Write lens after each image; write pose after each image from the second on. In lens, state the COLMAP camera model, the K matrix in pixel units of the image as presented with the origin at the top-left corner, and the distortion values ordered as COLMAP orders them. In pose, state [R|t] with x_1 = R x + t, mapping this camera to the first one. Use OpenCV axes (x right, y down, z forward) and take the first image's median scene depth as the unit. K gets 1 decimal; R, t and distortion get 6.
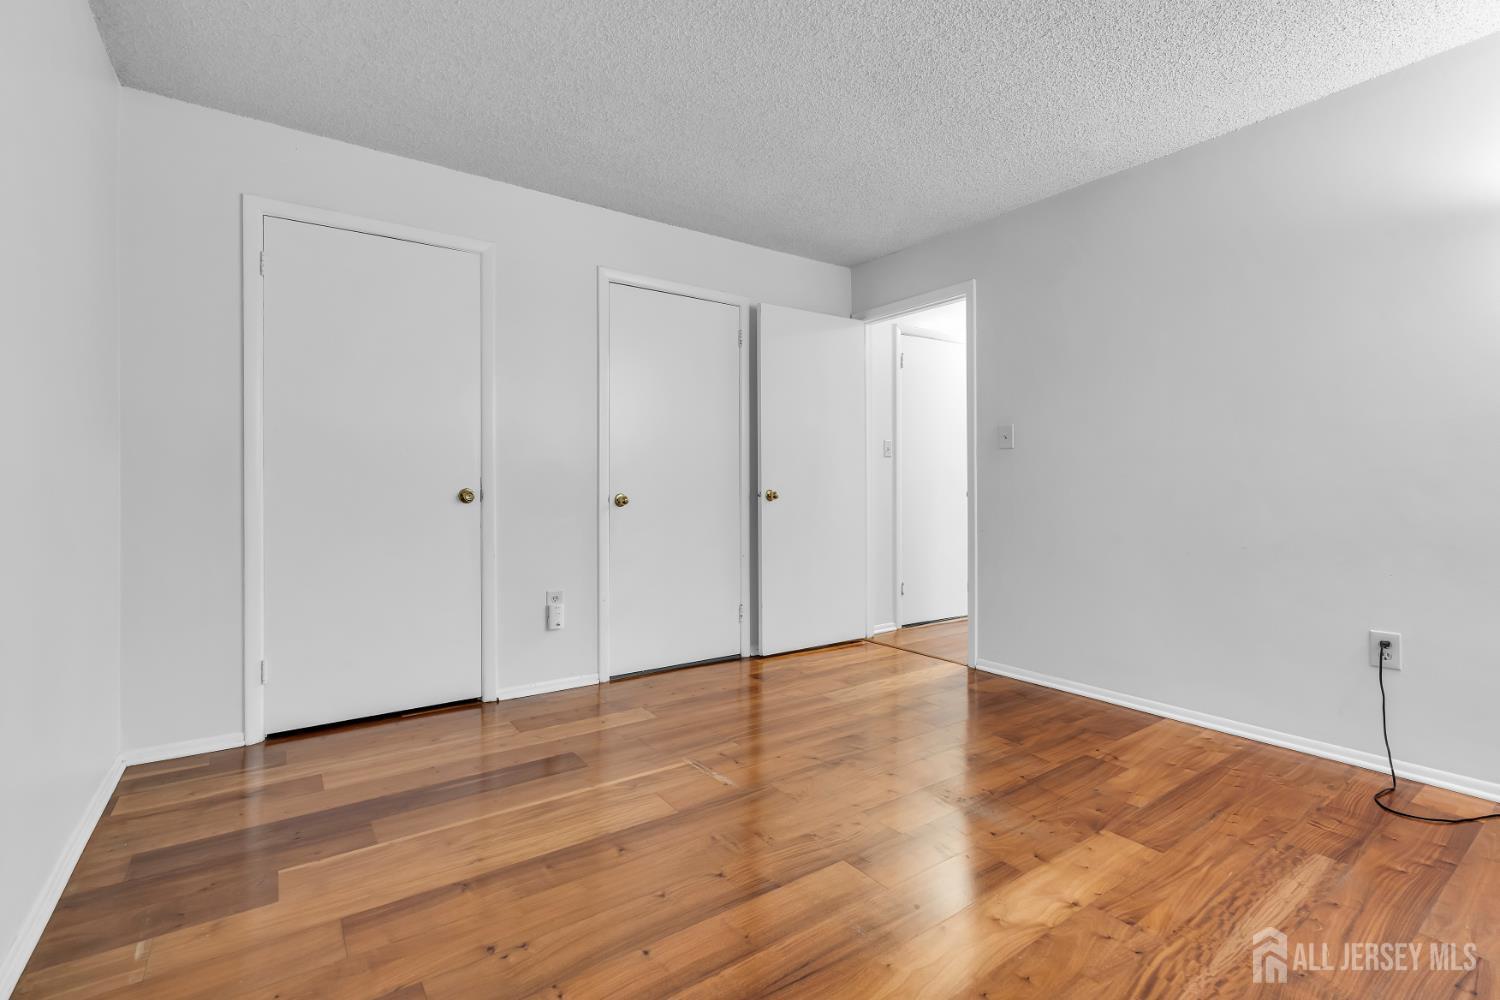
lens RADIAL K [[678.9, 0, 753.1], [0, 678.9, 486.2], [0, 0, 1]] dist [-0.009652, 0.001612]
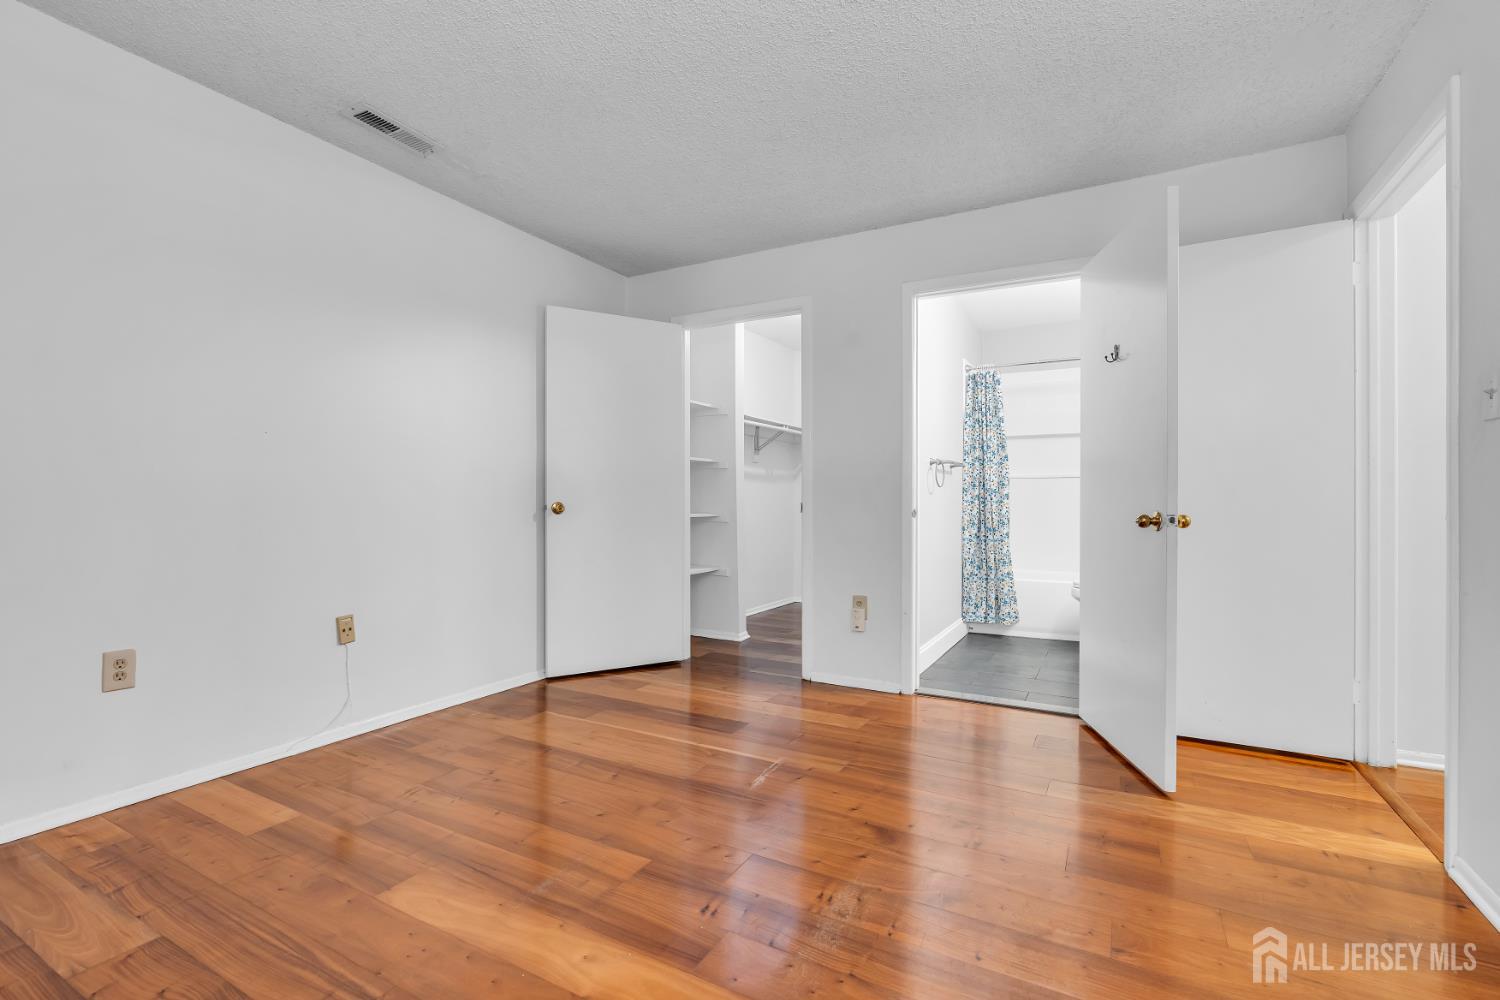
lens RADIAL K [[669.9, 0, 750.4], [0, 669.9, 502.6], [0, 0, 1]] dist [-0.013658, 0.005559]
pose [[0.431504, 0.003159, -0.902105, 0.950056], [-0.001881, 0.999995, 0.002602, 0.002110], [0.902109, 0.000574, 0.431508, 0.593385]]
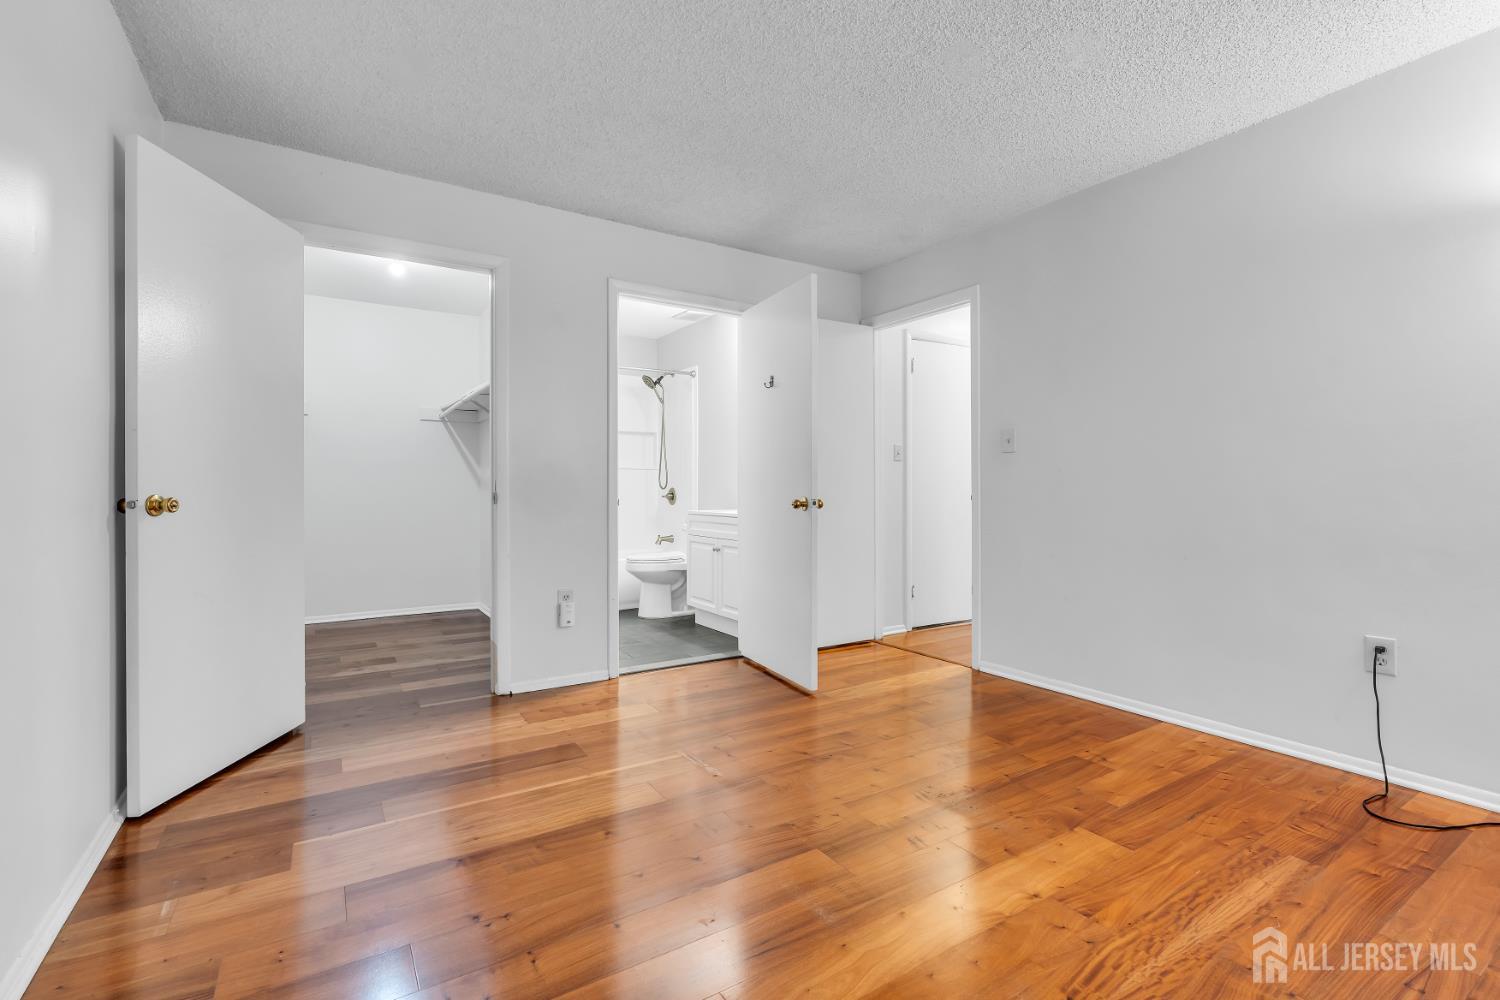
lens RADIAL K [[675.7, 0, 752.6], [0, 675.7, 490.4], [0, 0, 1]] dist [-0.009516, 0.001492]
pose [[0.998699, 0.000515, -0.050998, 0.073716], [-0.000433, 0.999999, 0.001620, -0.001133], [0.050998, -0.001595, 0.998697, -0.035598]]
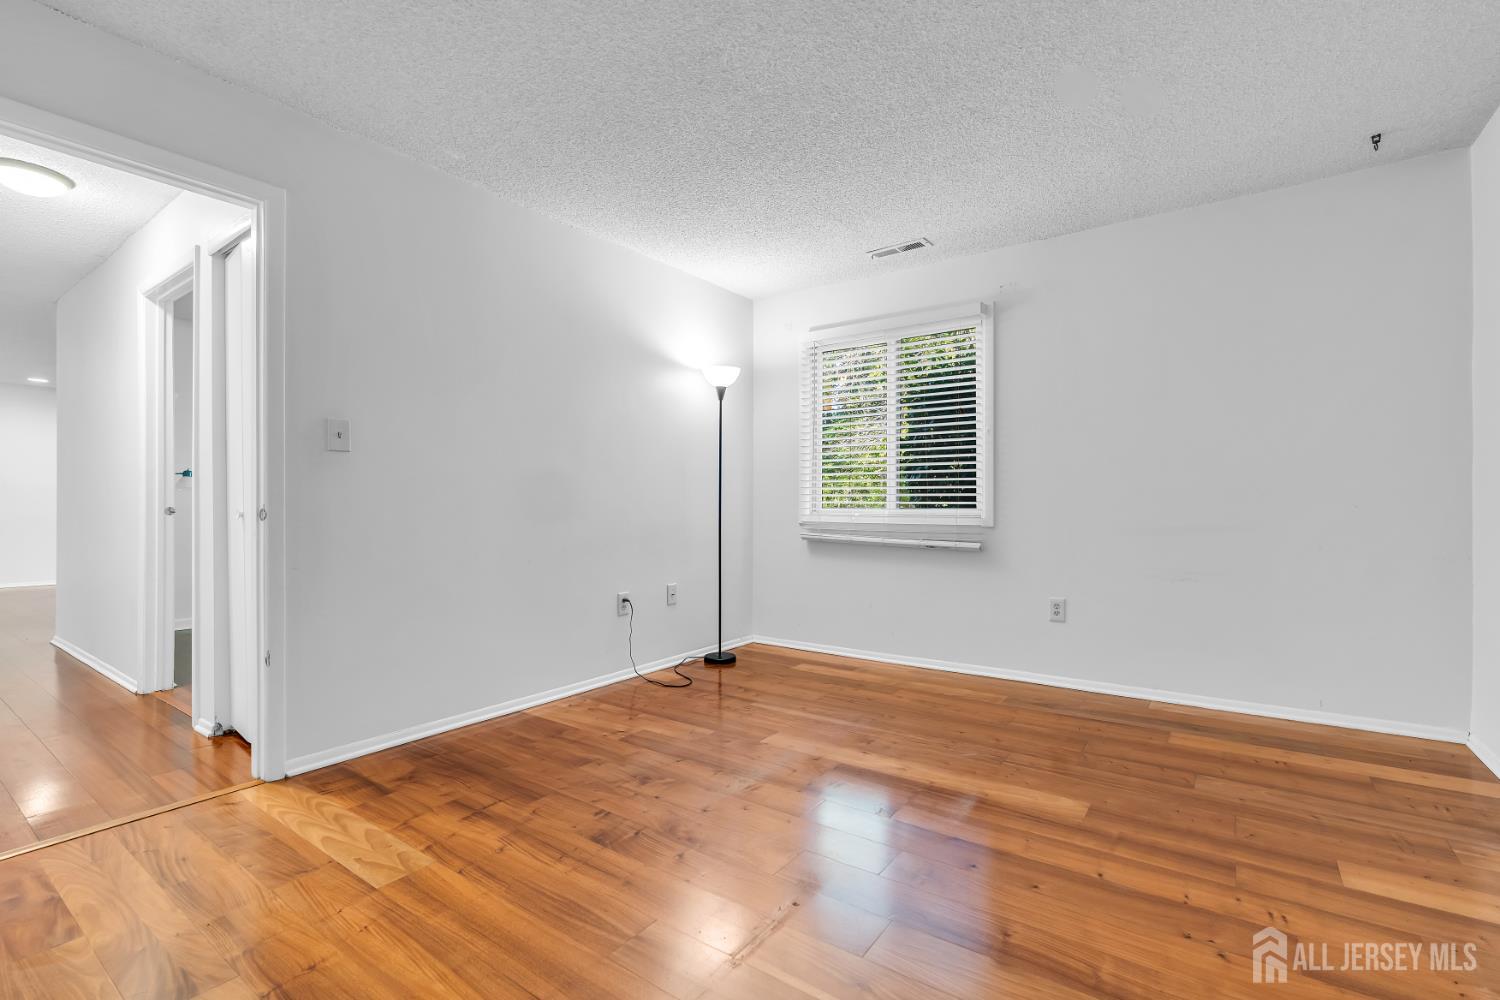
lens RADIAL K [[669.9, 0, 750.4], [0, 669.9, 502.6], [0, 0, 1]] dist [-0.013658, 0.005559]
pose [[-0.316906, 0.003035, 0.948452, -0.762456], [-0.001214, 0.999993, -0.003605, 0.005546], [-0.948456, -0.002294, -0.316900, 1.363120]]
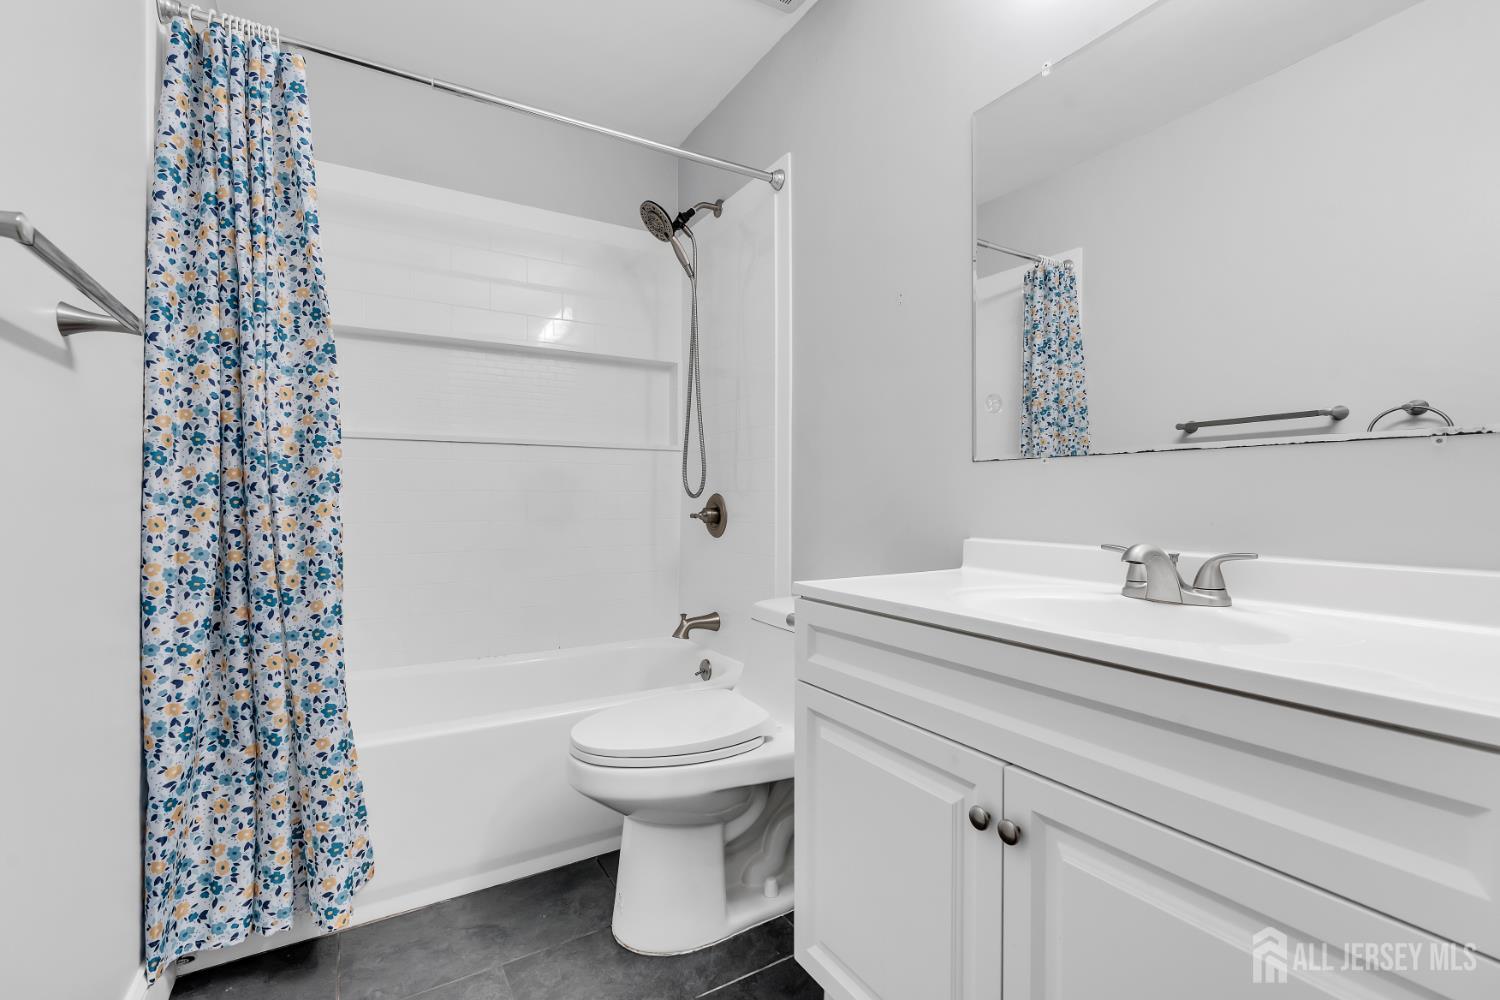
lens RADIAL K [[669.9, 0, 750.4], [0, 669.9, 502.6], [0, 0, 1]] dist [-0.013658, 0.005559]
pose [[0.996134, 0.003242, -0.087783, -0.266756], [-0.002822, 0.999984, 0.004904, 0.002296], [0.087797, -0.004637, 0.996128, 1.746805]]
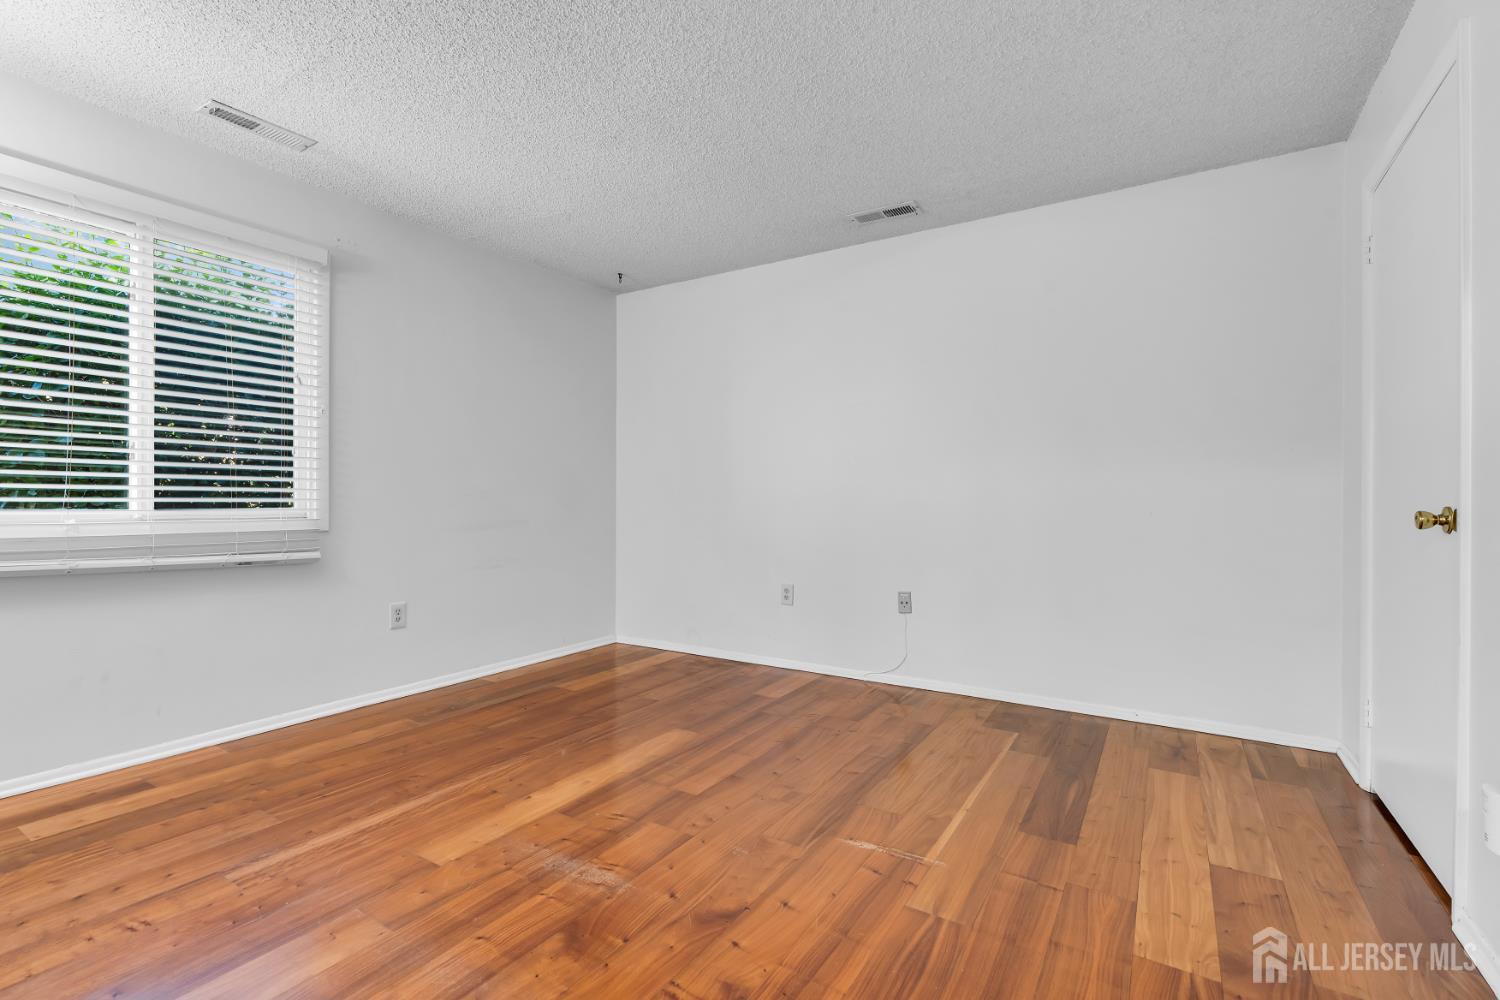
lens RADIAL K [[676.4, 0, 750.0], [0, 676.4, 500.0], [0, 0, 1]] dist [-0.011095, 0.004073]
pose [[-0.926954, -0.002097, -0.375169, 0.438837], [-0.000891, 0.999994, -0.003388, 0.001510], [0.375174, -0.002806, -0.926950, 1.886290]]
